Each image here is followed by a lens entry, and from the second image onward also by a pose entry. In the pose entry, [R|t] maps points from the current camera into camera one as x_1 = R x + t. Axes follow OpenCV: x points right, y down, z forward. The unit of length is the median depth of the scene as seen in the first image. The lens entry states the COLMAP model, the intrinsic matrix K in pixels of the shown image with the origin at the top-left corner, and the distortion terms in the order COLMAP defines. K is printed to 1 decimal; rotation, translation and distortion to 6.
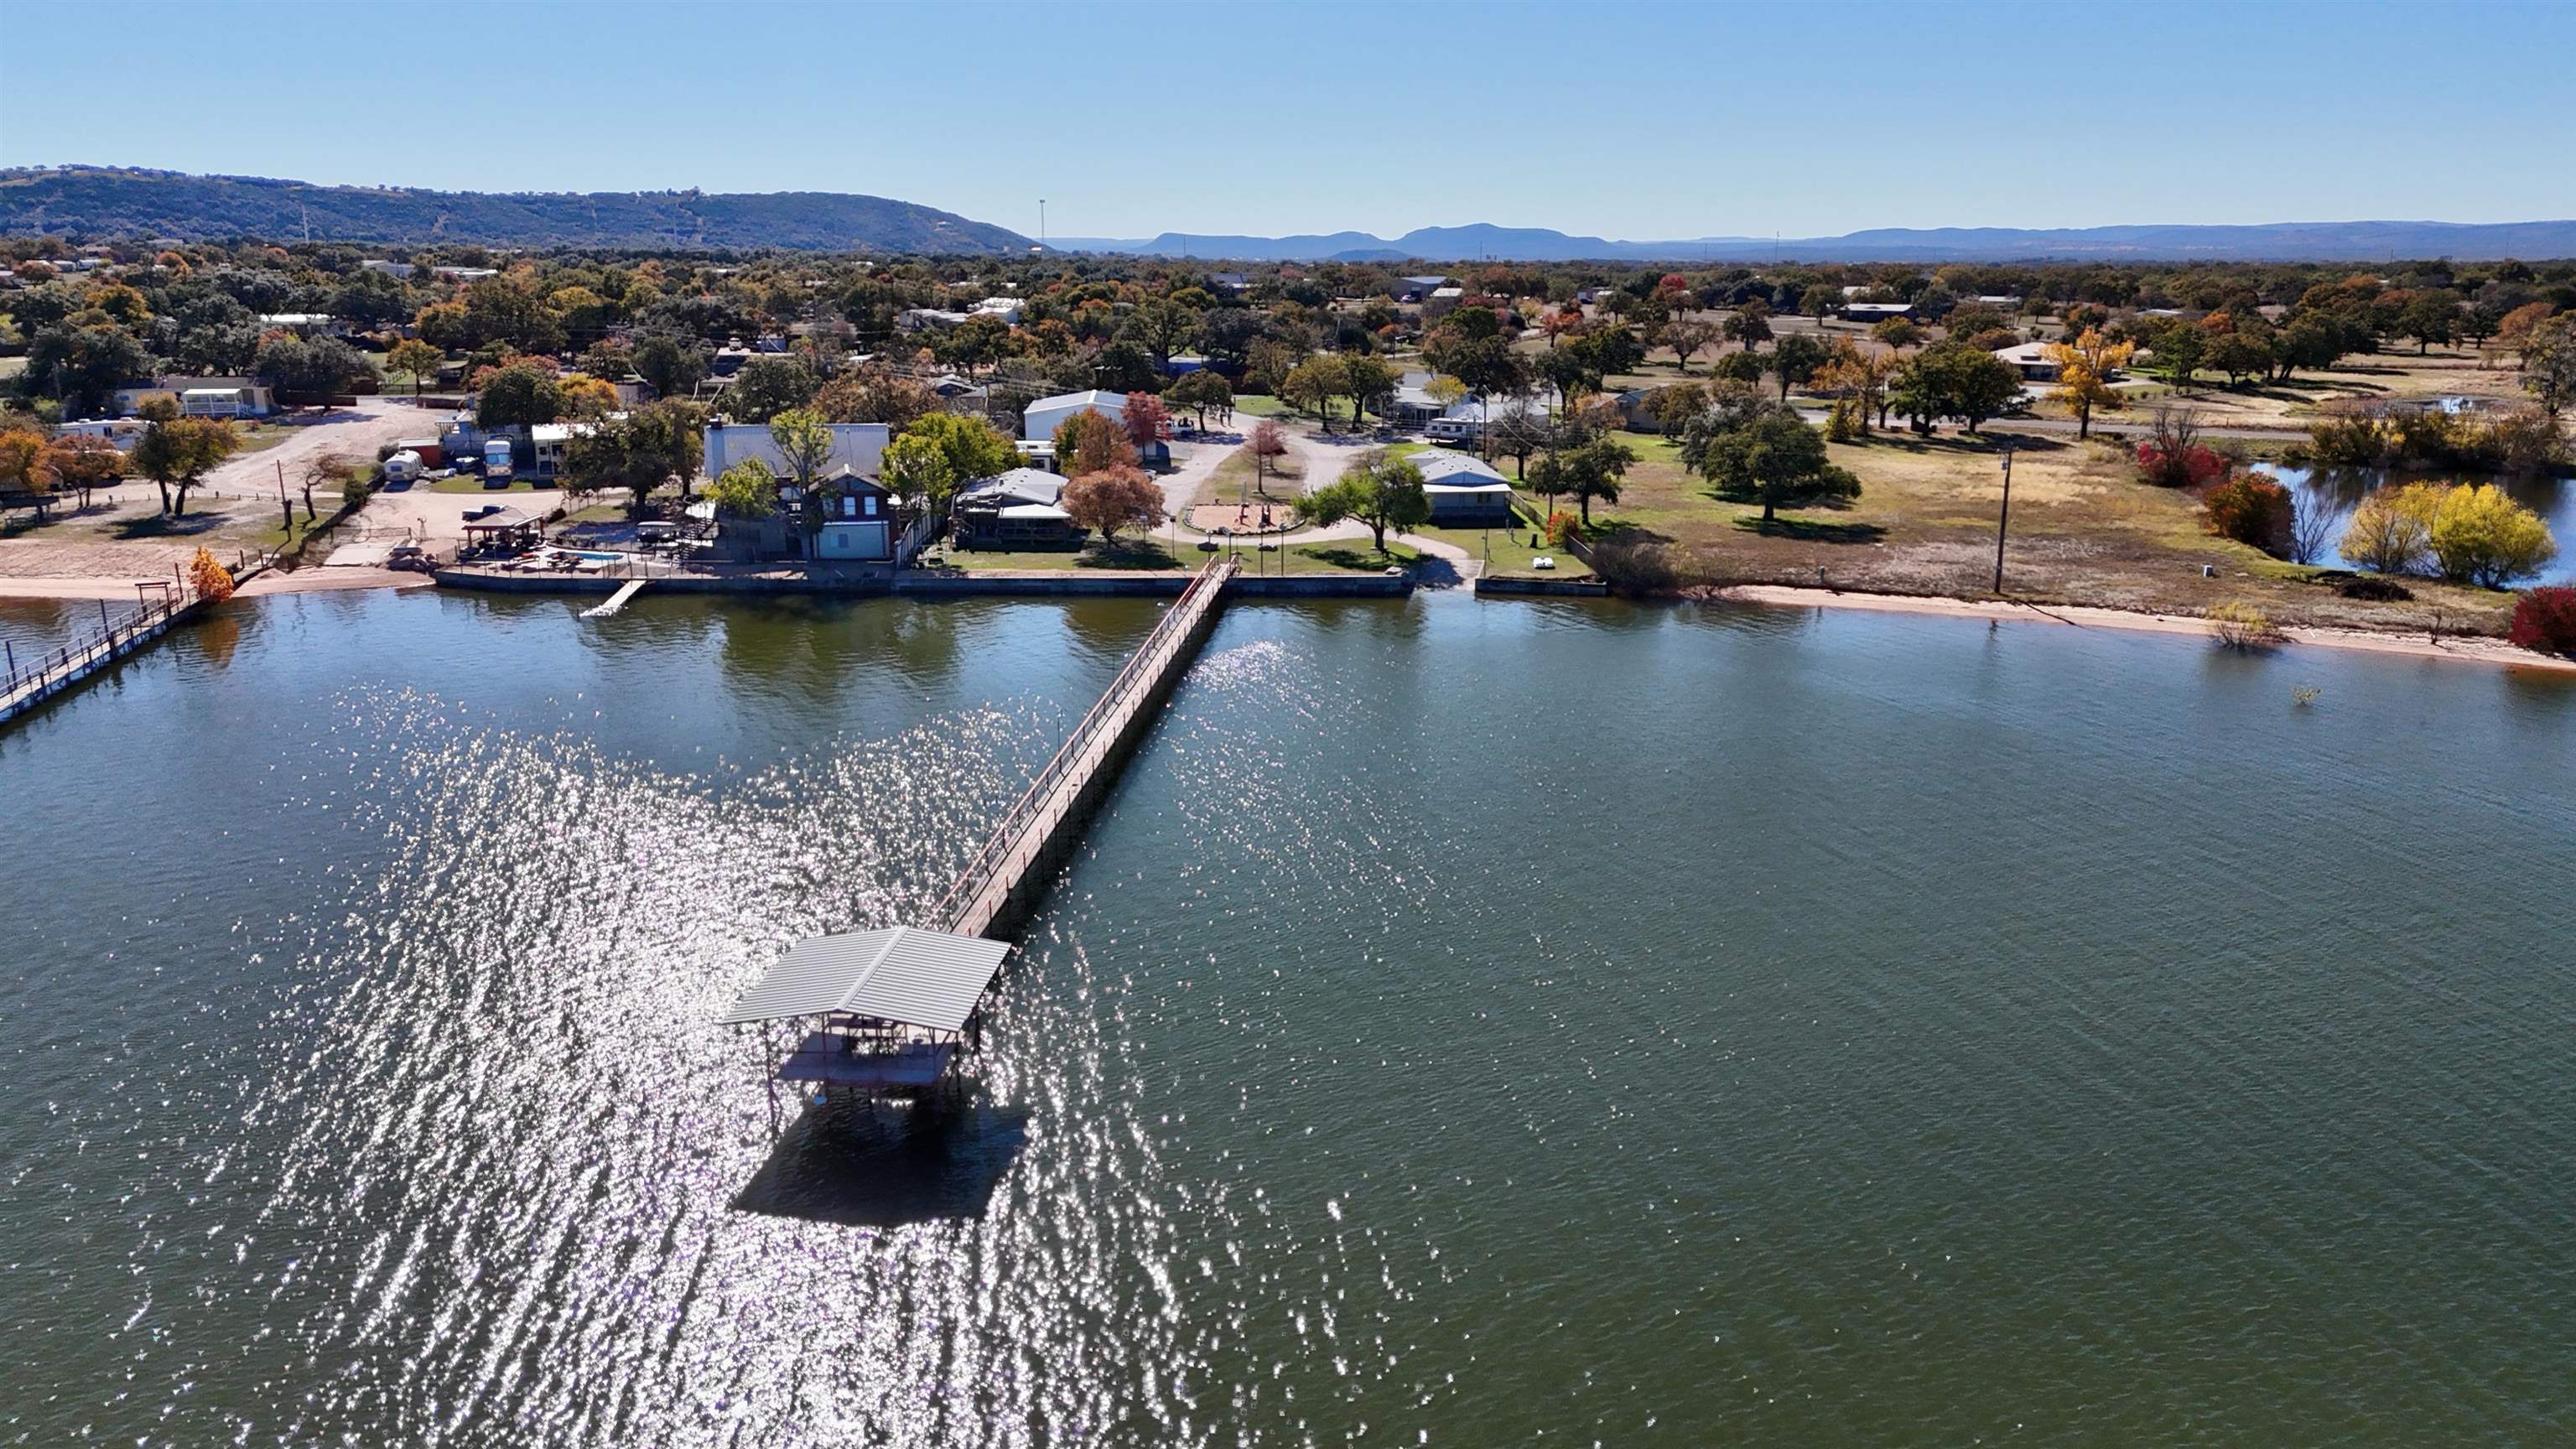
lens RADIAL K [[1886.9, 0, 1288.0], [0, 1886.9, 724.5], [0, 0, 1]] dist [0.070333, -0.066555]
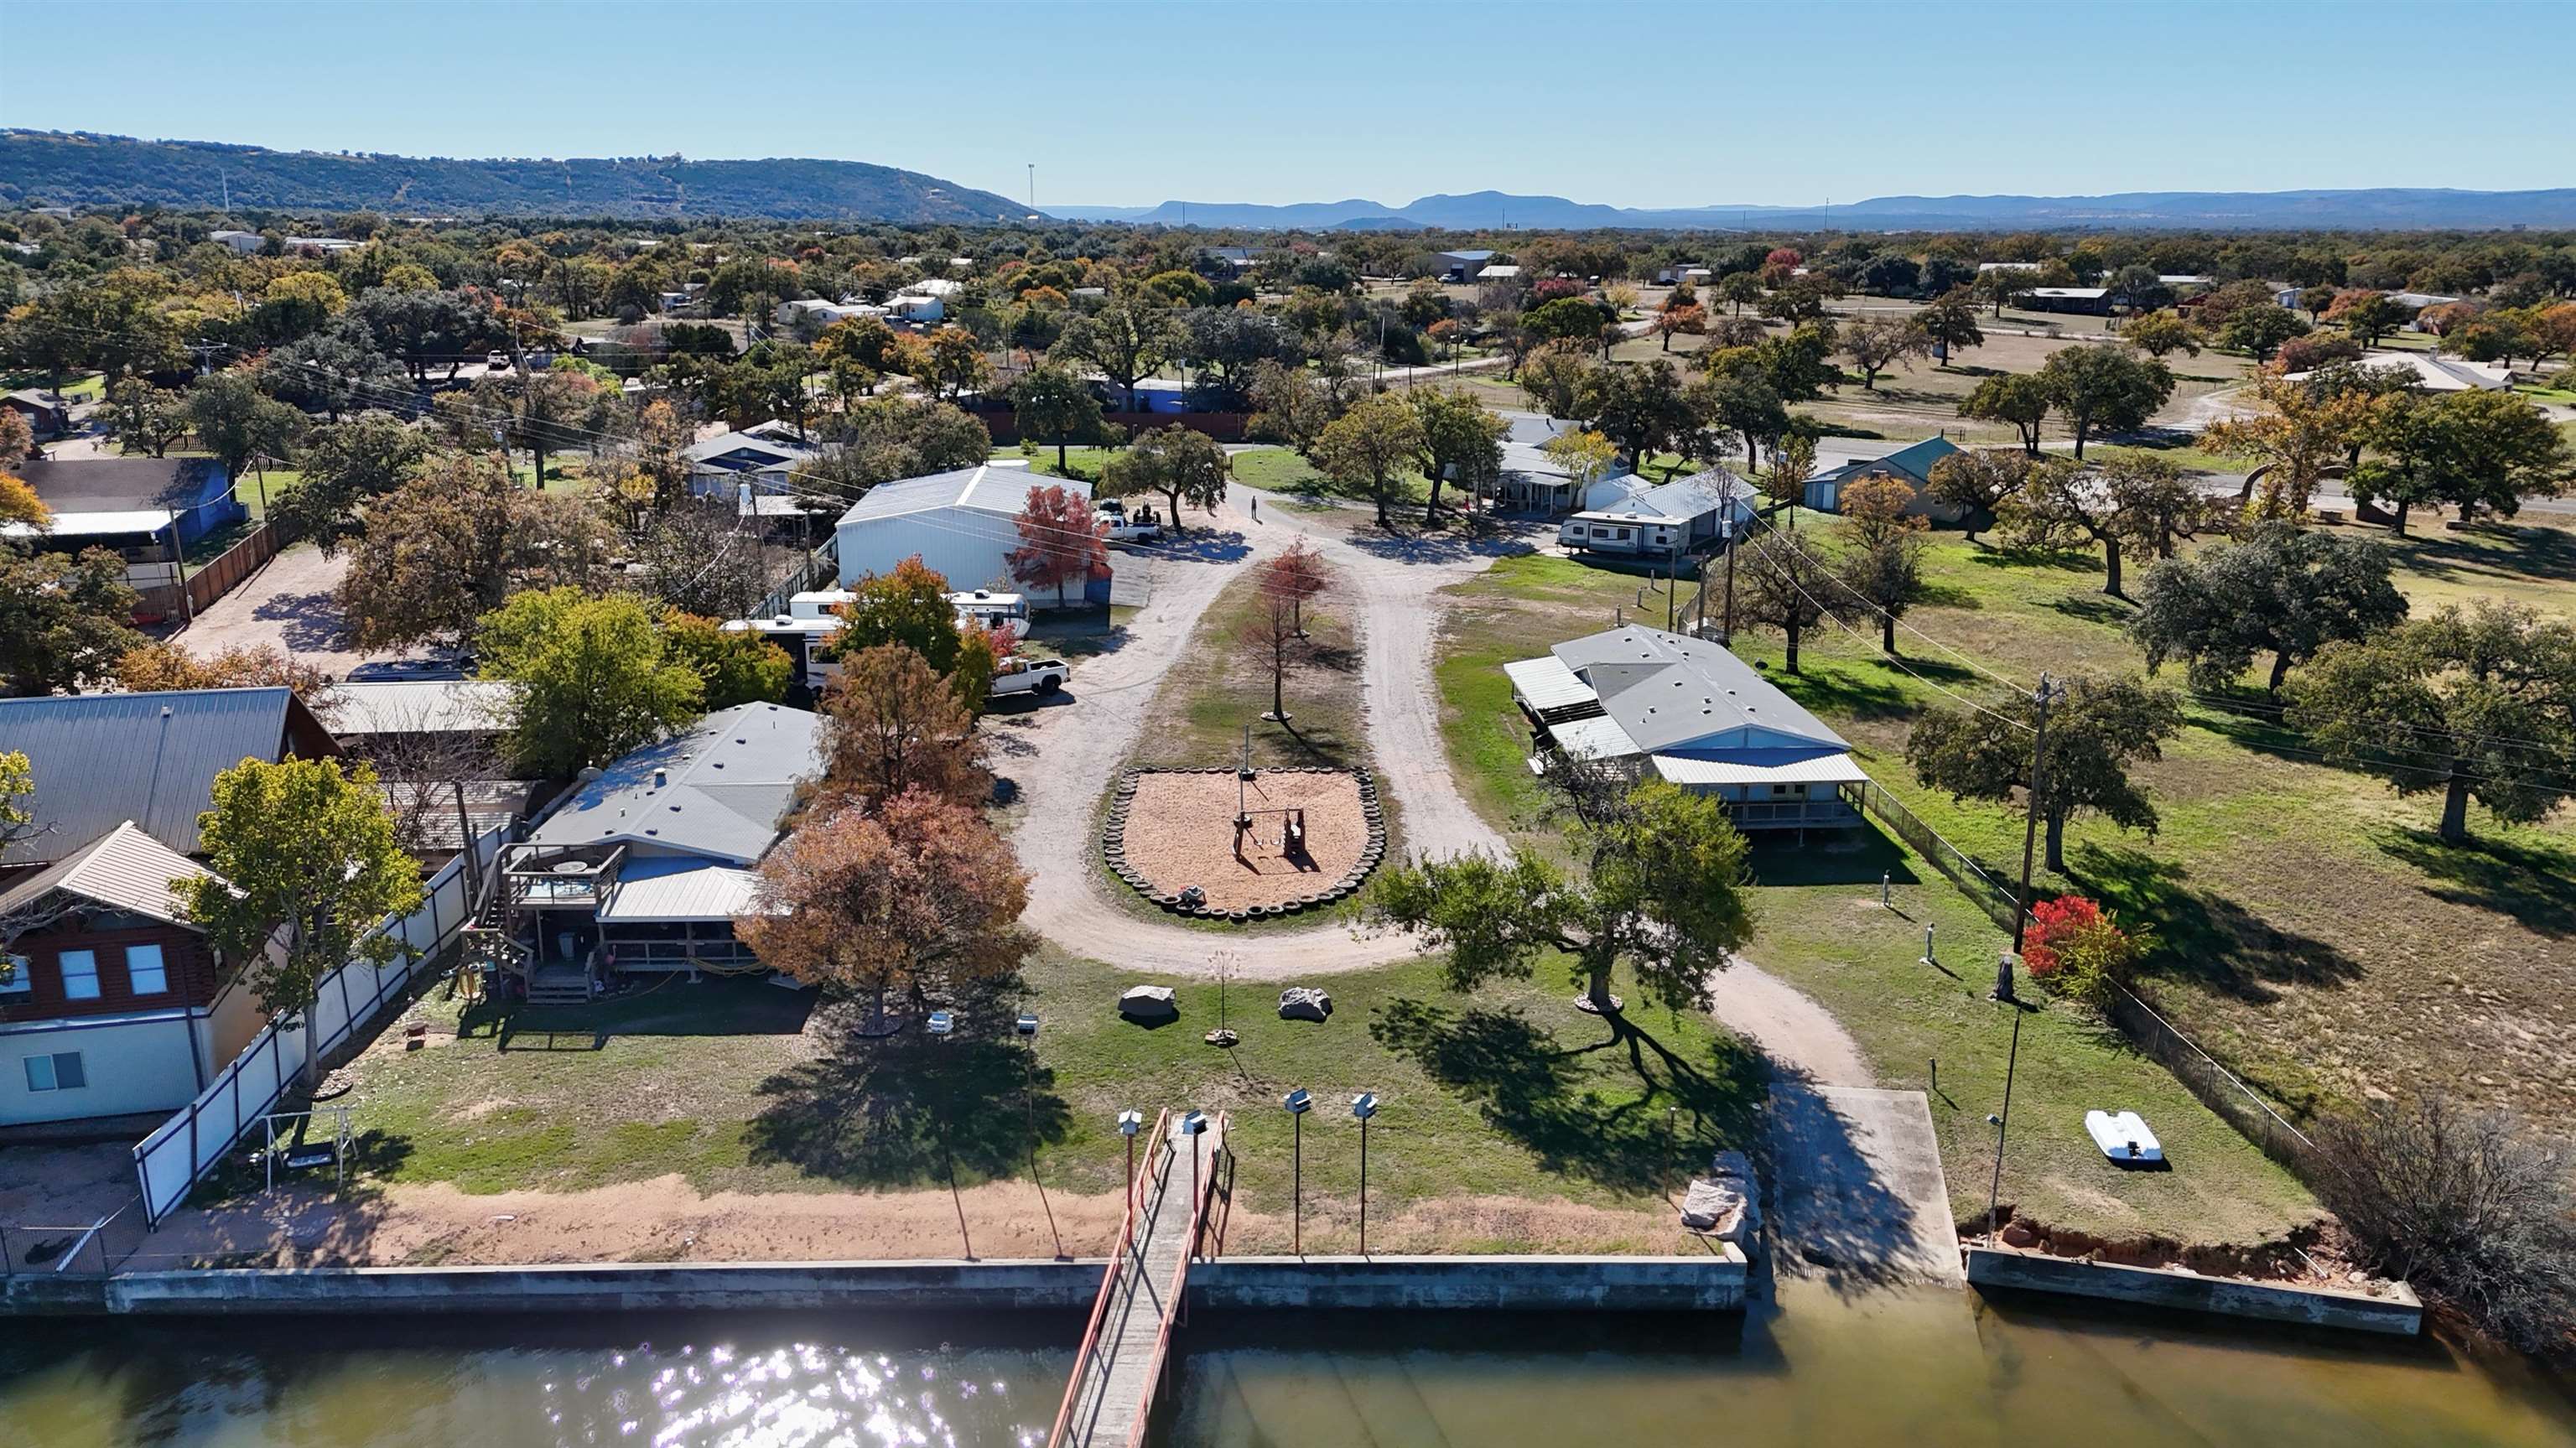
lens RADIAL K [[1886.8, 0, 1288.0], [0, 1886.8, 724.0], [0, 0, 1]] dist [0.070333, -0.066555]
pose [[0.999997, -0.000039, -0.002260, -0.004277], [0.000074, 0.999883, 0.015302, -0.048965], [0.002259, -0.015302, 0.999880, 0.194860]]
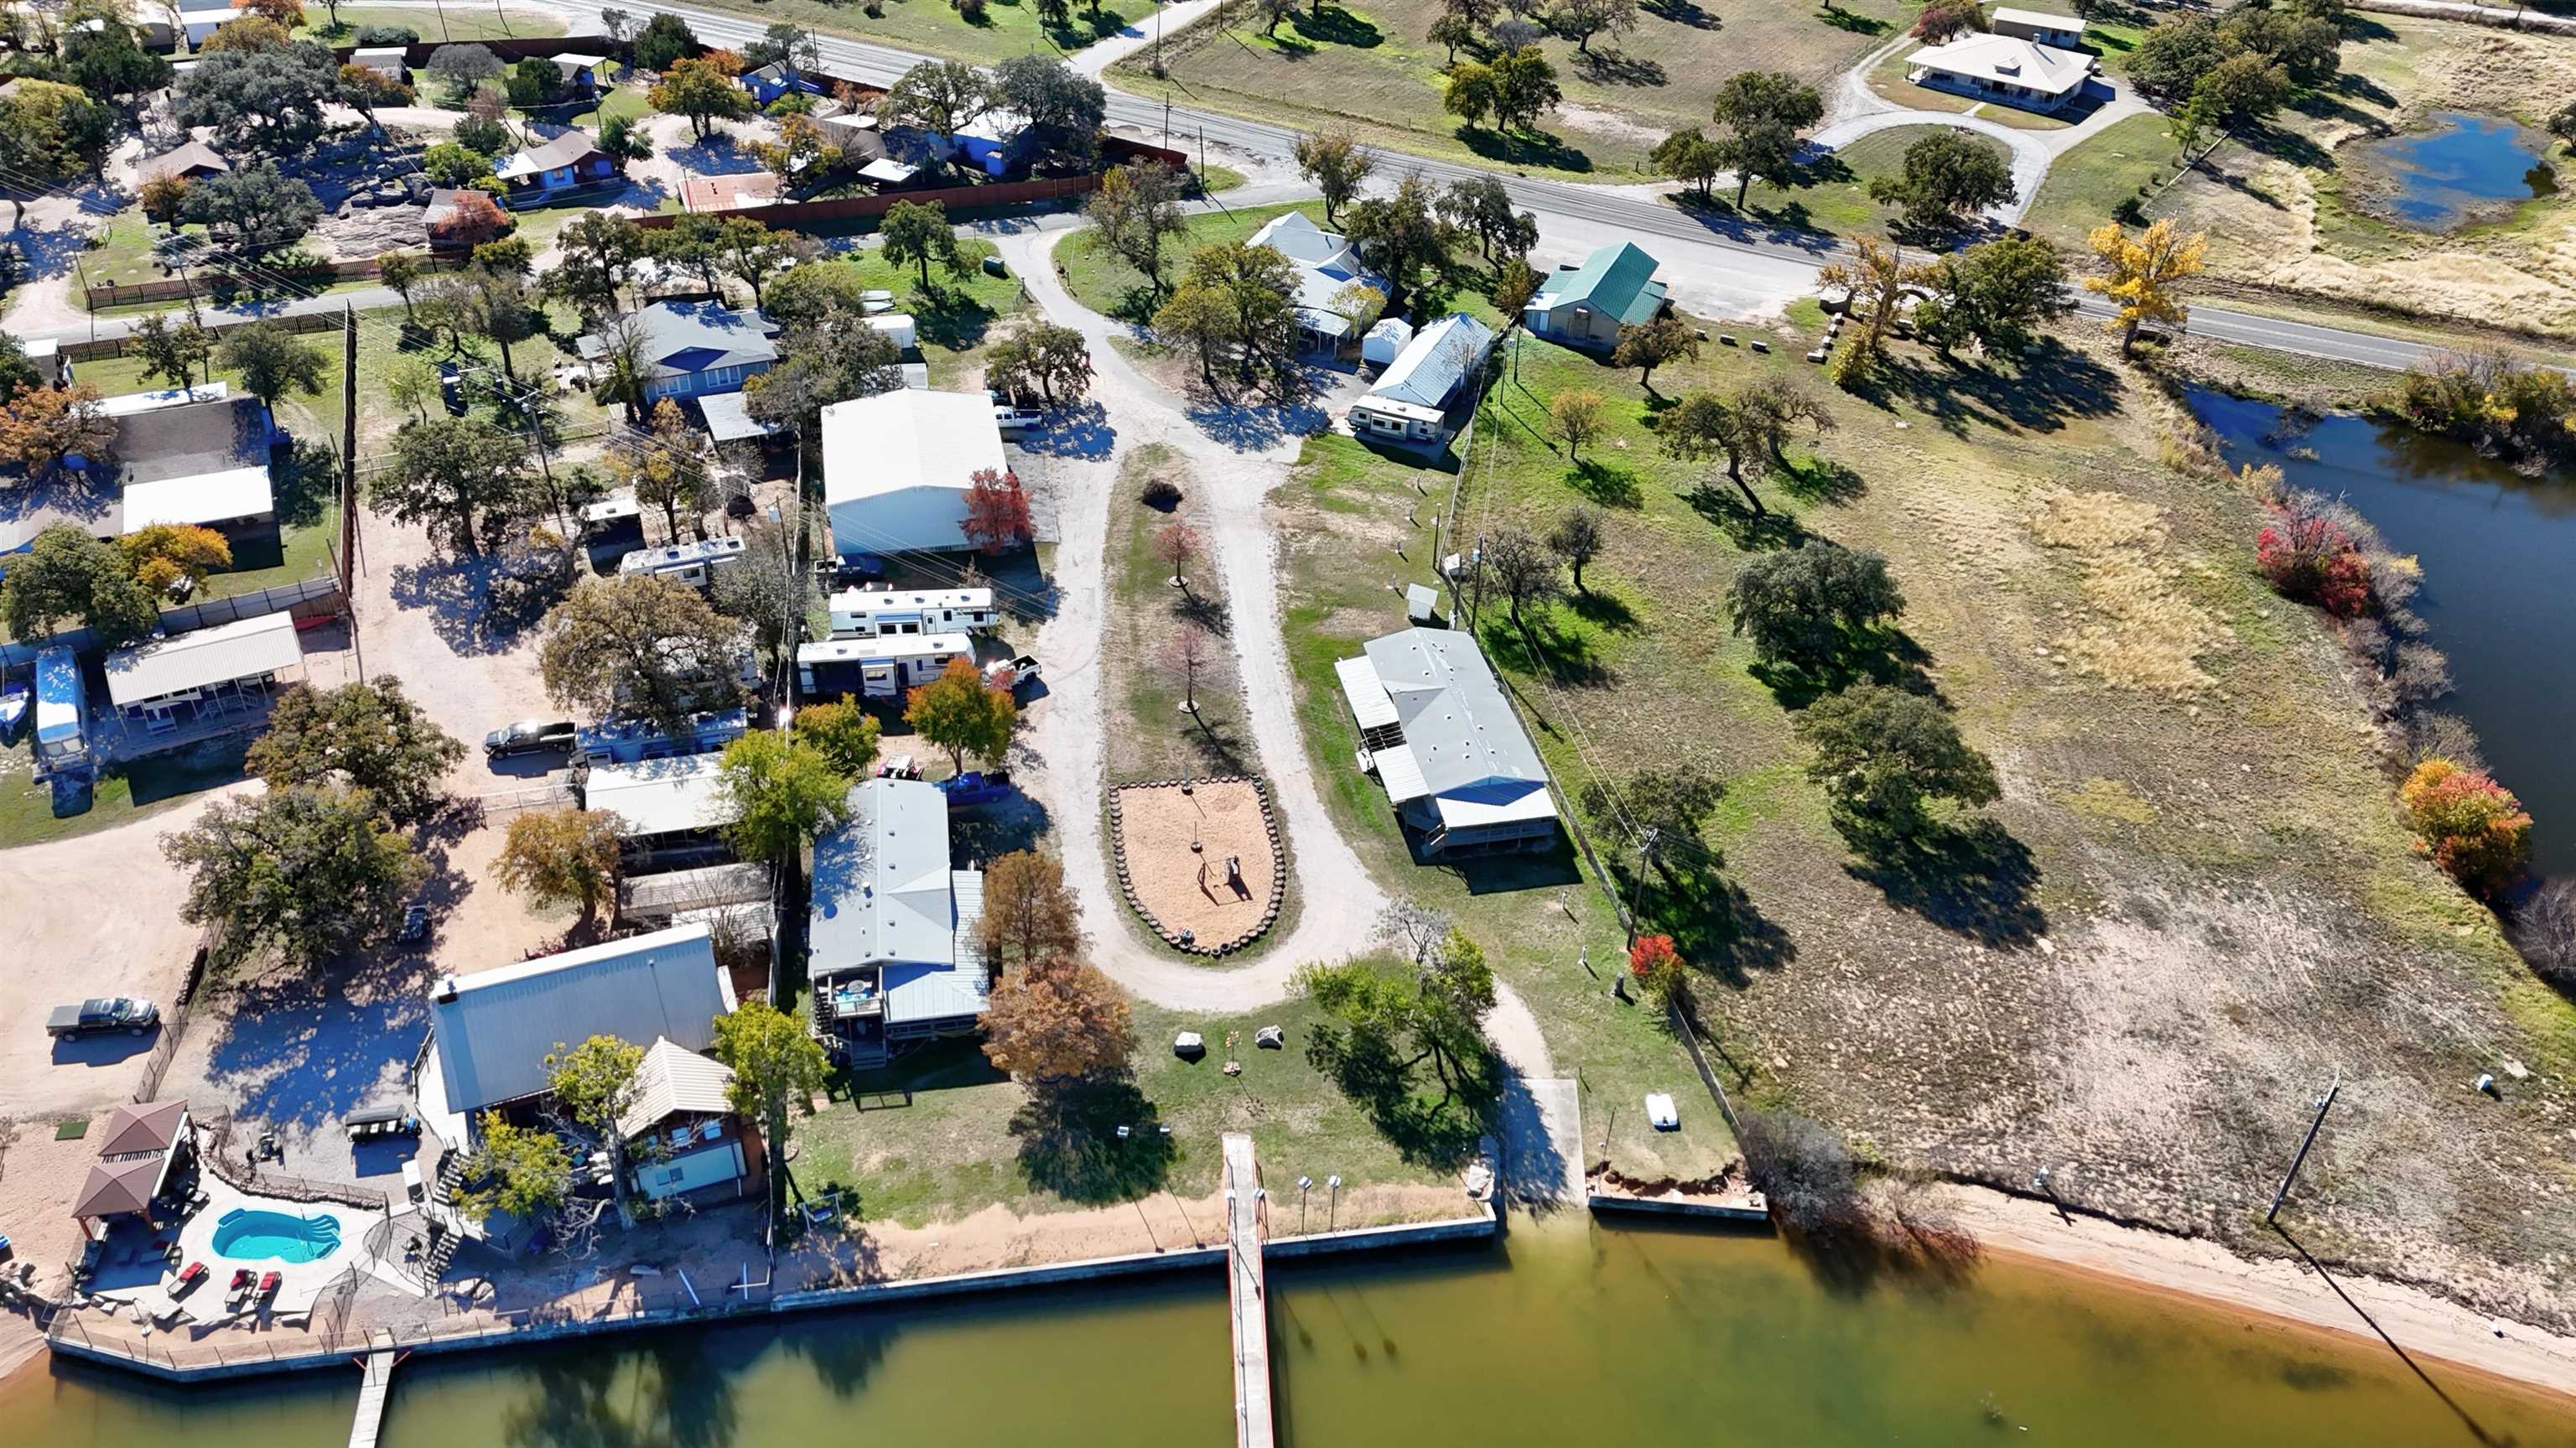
lens RADIAL K [[1886.8, 0, 1288.0], [0, 1886.8, 724.0], [0, 0, 1]] dist [0.070333, -0.066555]
pose [[0.988250, -0.066238, 0.137751, -0.030053], [0.010018, 0.927353, 0.374053, -0.149341], [-0.152520, -0.368278, 0.917120, 0.118202]]
